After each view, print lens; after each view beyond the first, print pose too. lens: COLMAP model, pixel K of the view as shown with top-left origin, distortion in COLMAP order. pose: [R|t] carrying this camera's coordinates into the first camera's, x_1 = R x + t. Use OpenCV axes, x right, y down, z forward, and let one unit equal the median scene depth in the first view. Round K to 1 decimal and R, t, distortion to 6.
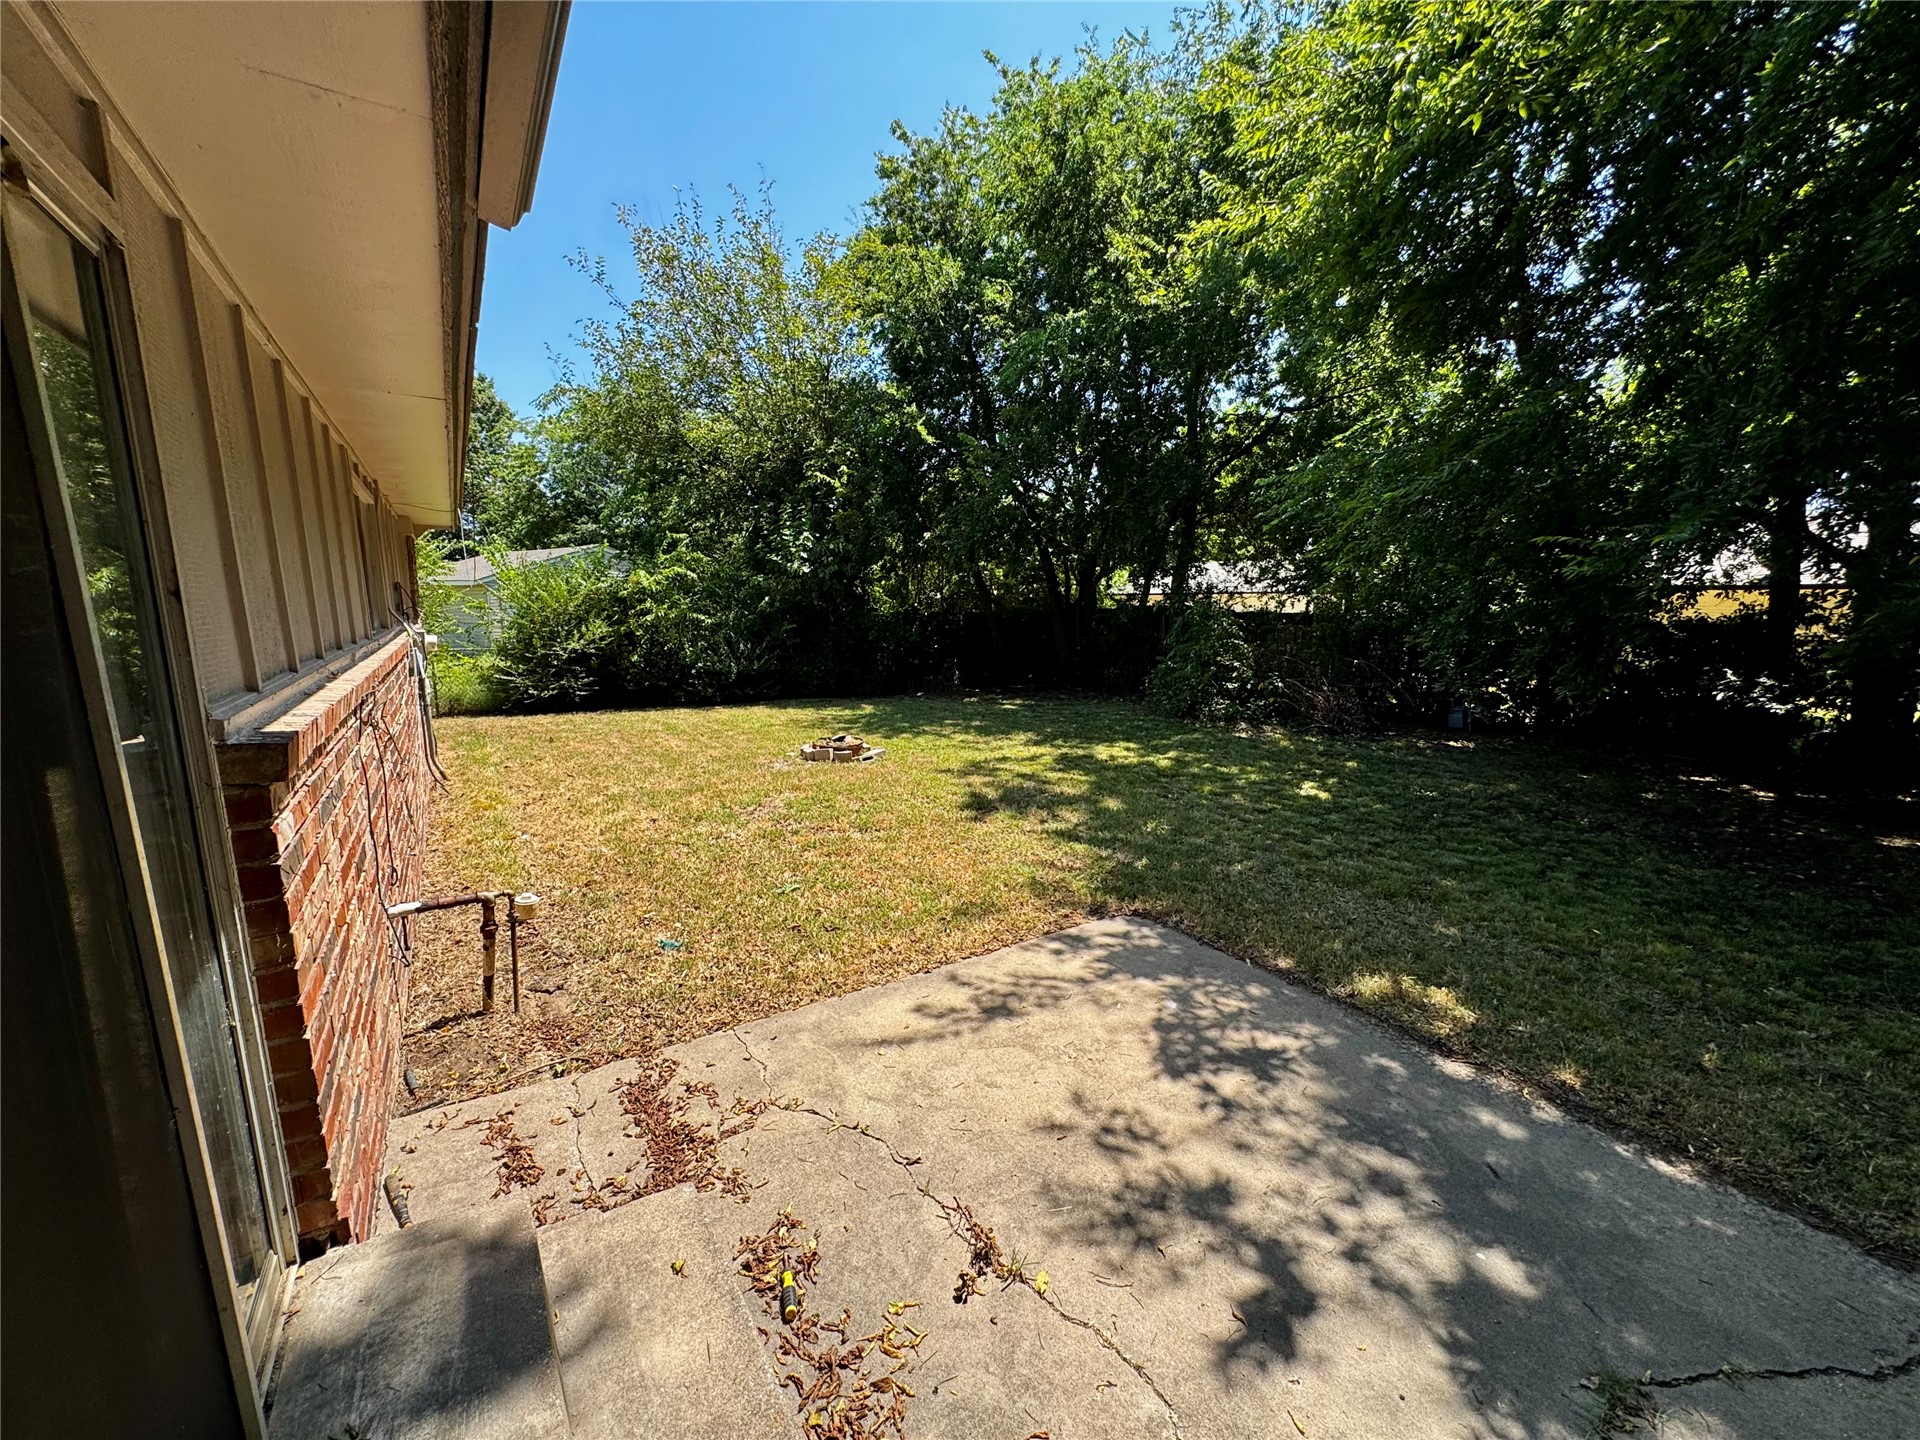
lens RADIAL K [[769.9, 0, 957.0], [0, 769.9, 719.0], [0, 0, 1]] dist [-0.001792, 0.000602]
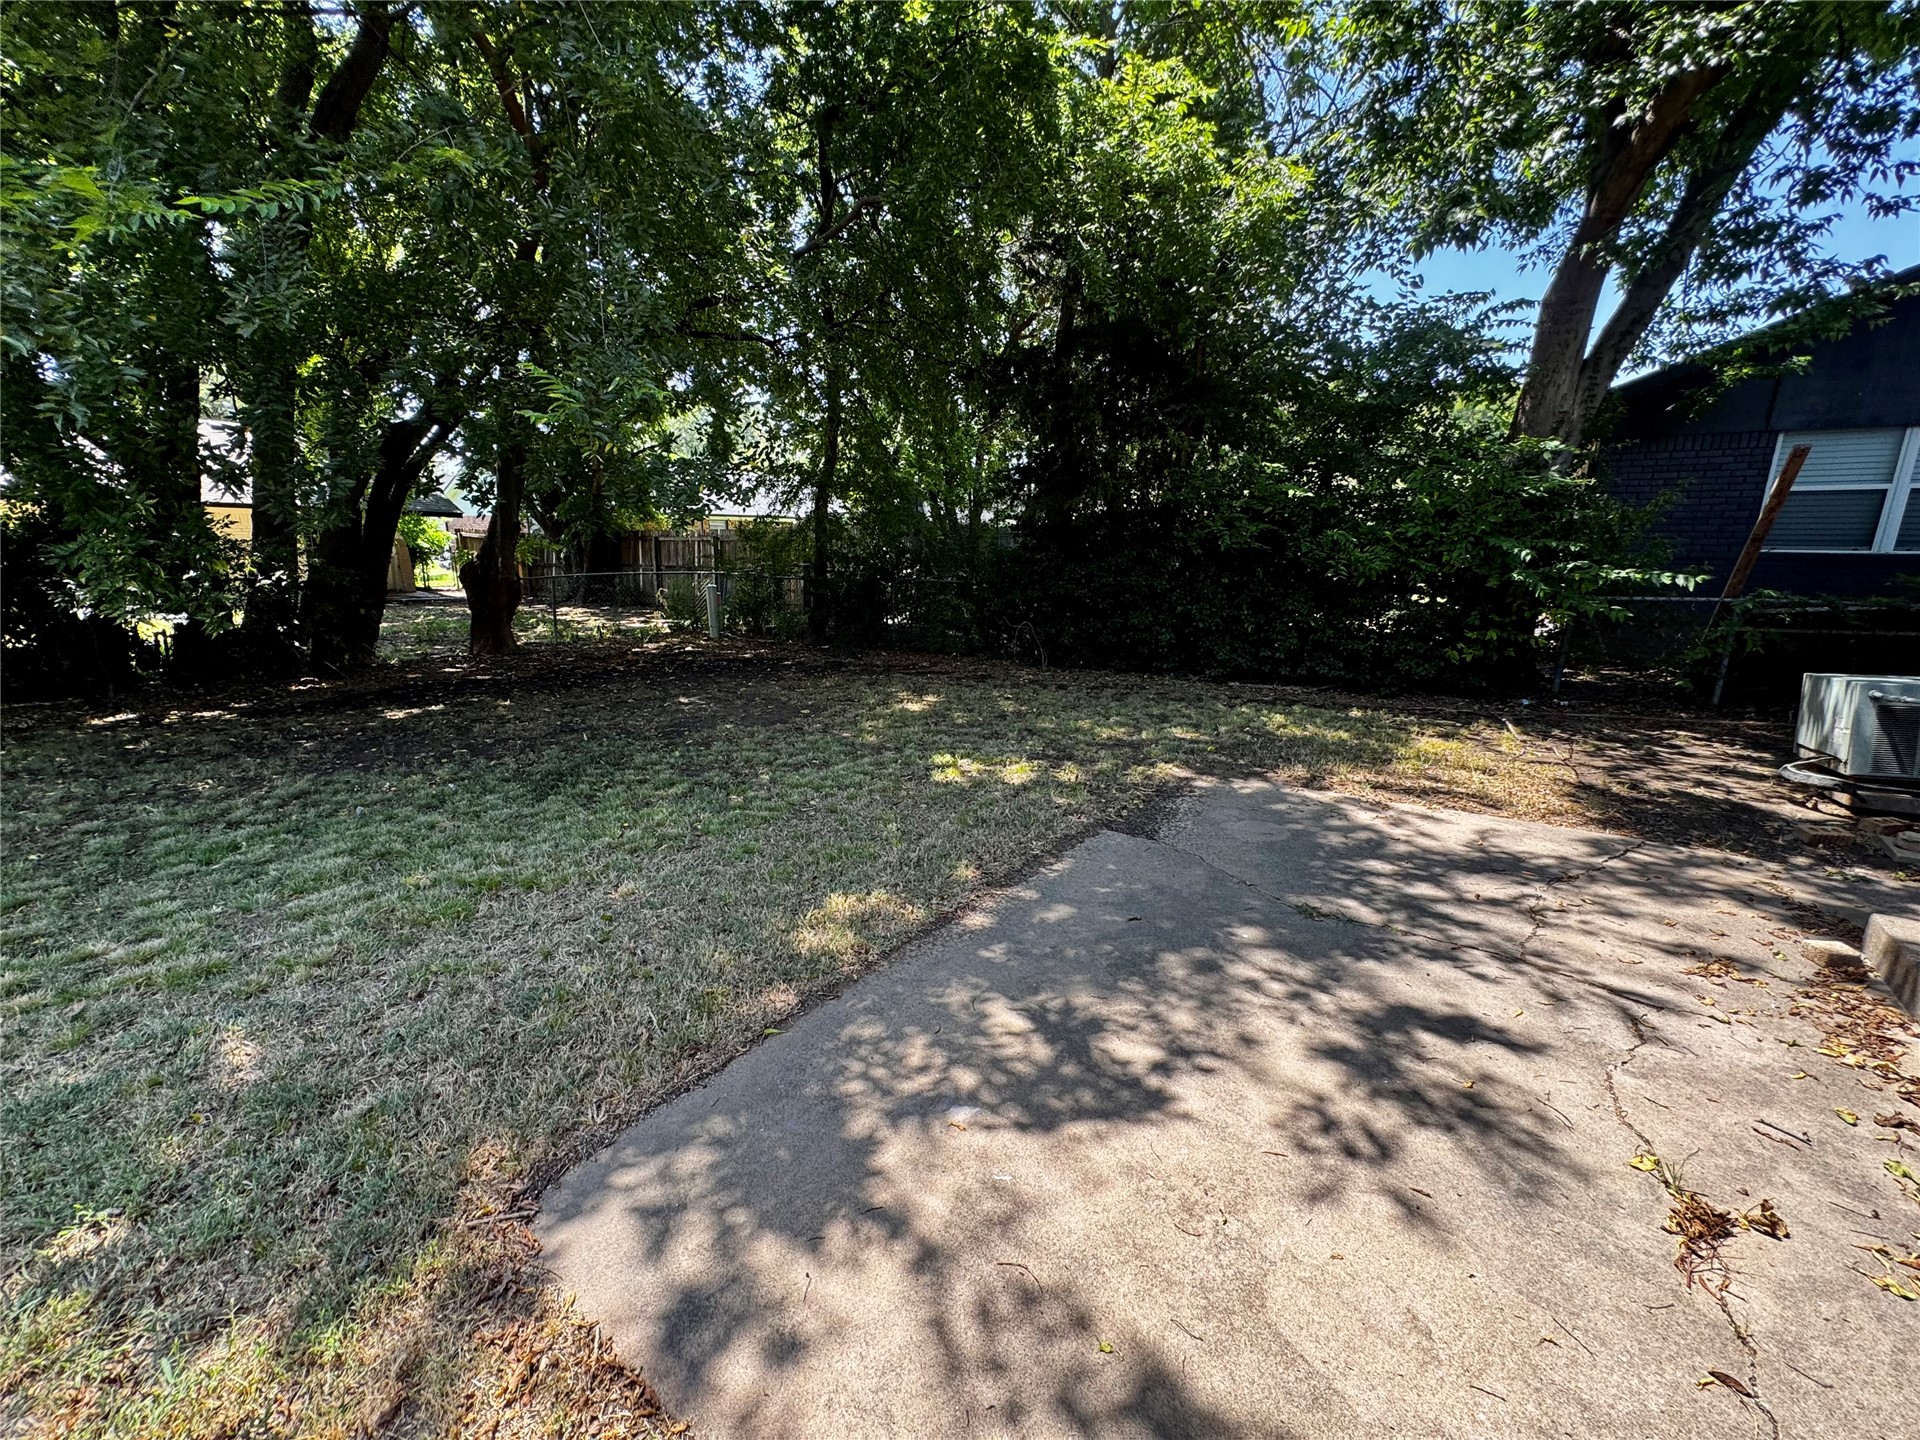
lens RADIAL K [[769.9, 0, 957.0], [0, 769.9, 719.0], [0, 0, 1]] dist [-0.001792, 0.000602]
pose [[-0.354445, -0.214716, 0.910091, -0.122016], [0.131014, 0.952275, 0.275693, -0.046900], [-0.925853, 0.216953, -0.309398, 0.753887]]
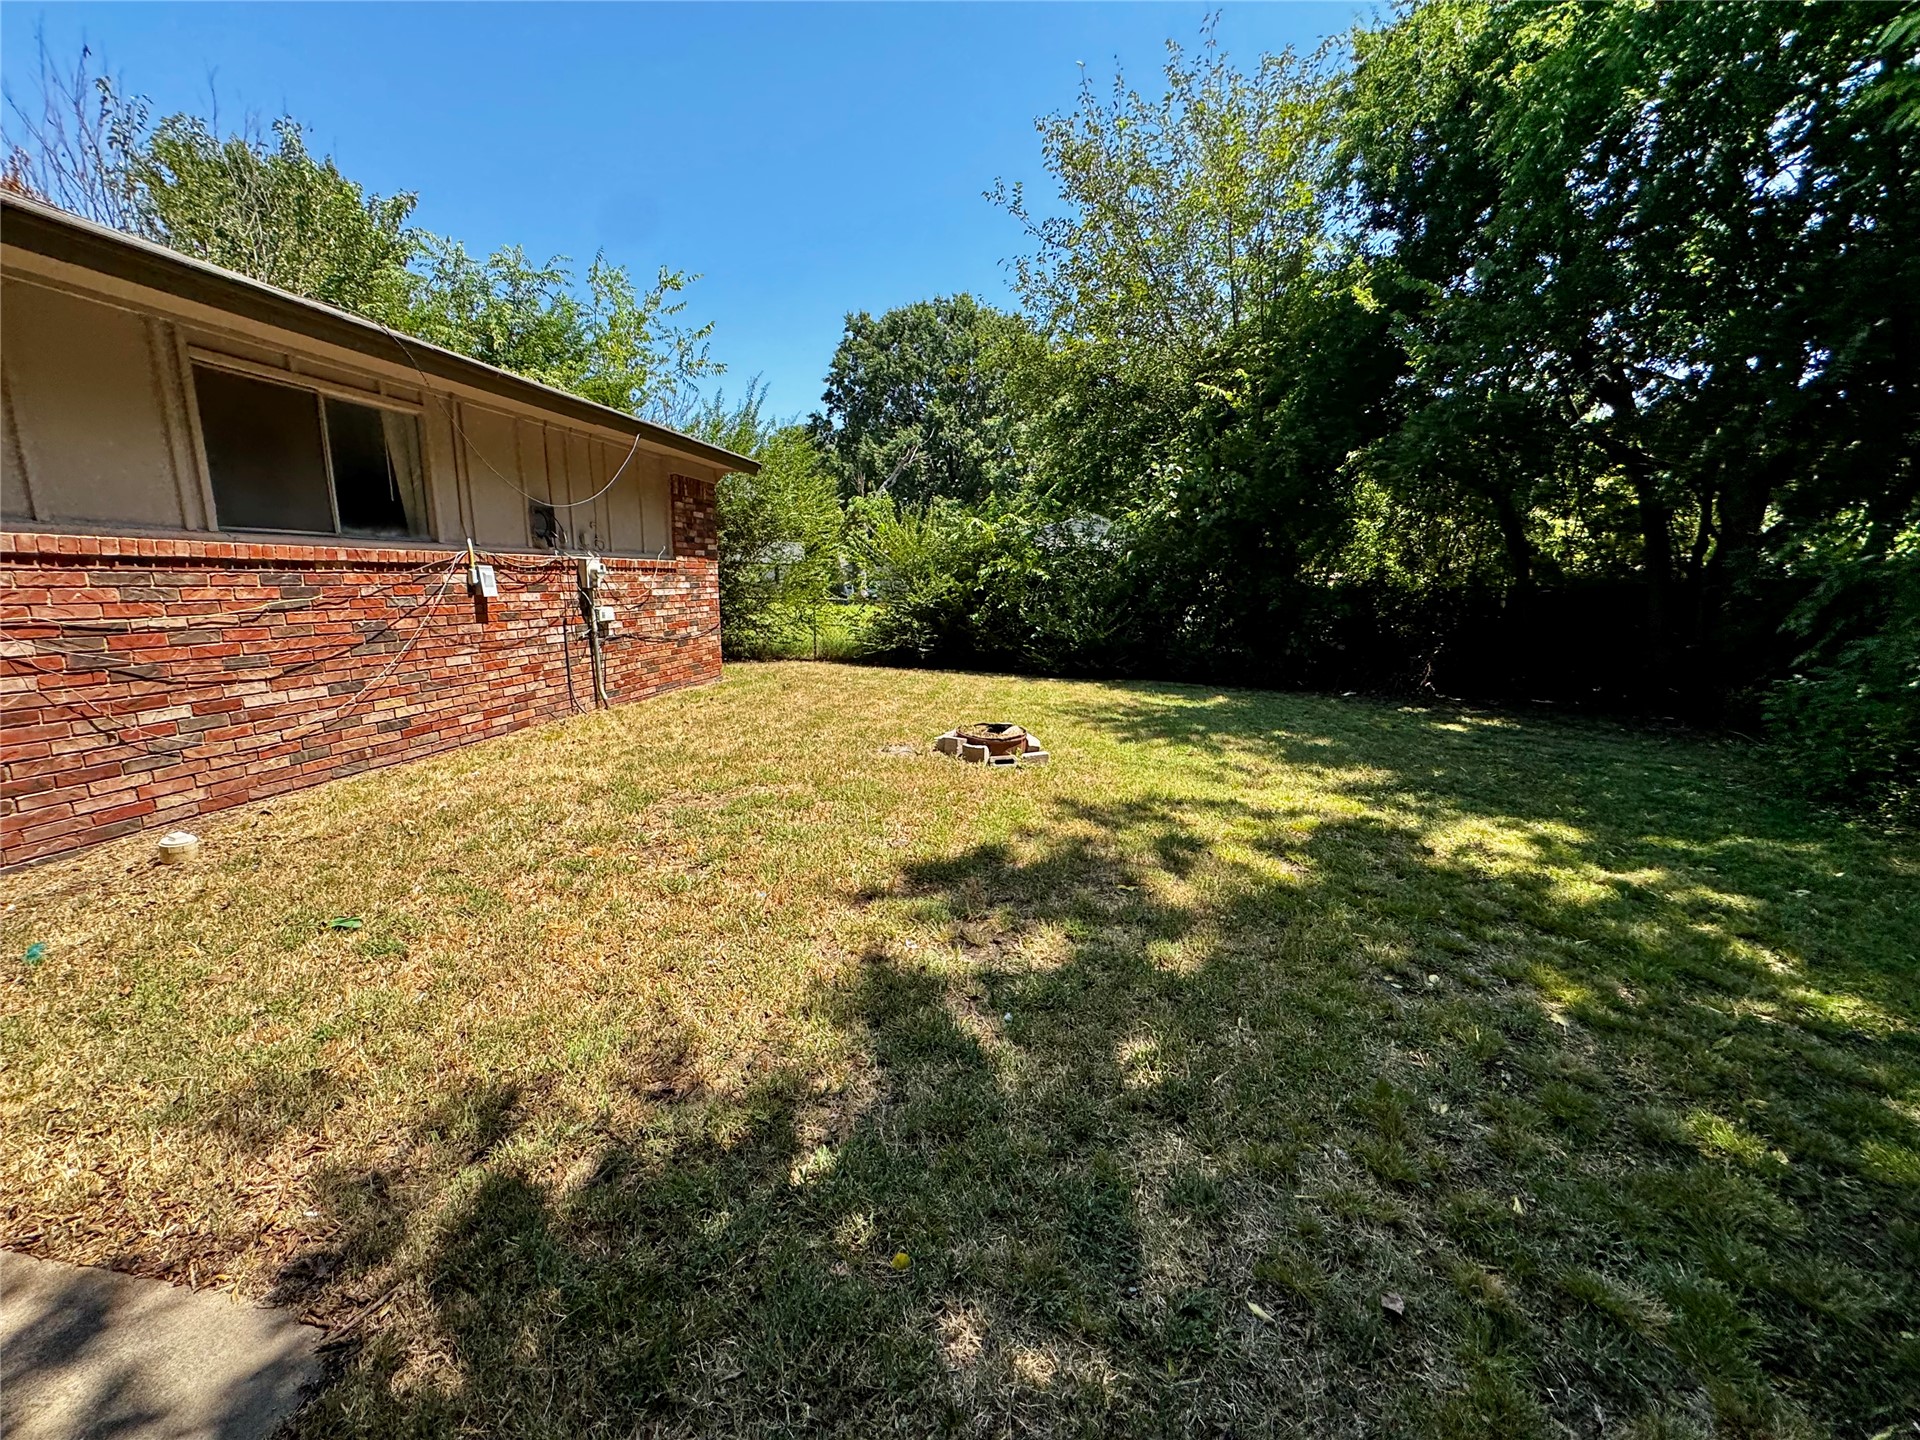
lens RADIAL K [[769.9, 0, 957.0], [0, 769.9, 719.0], [0, 0, 1]] dist [-0.001792, 0.000602]
pose [[0.738421, 0.134698, -0.660750, 0.507909], [-0.121673, 0.990379, 0.065919, -0.042896], [0.663272, 0.031720, 0.747706, 0.803628]]
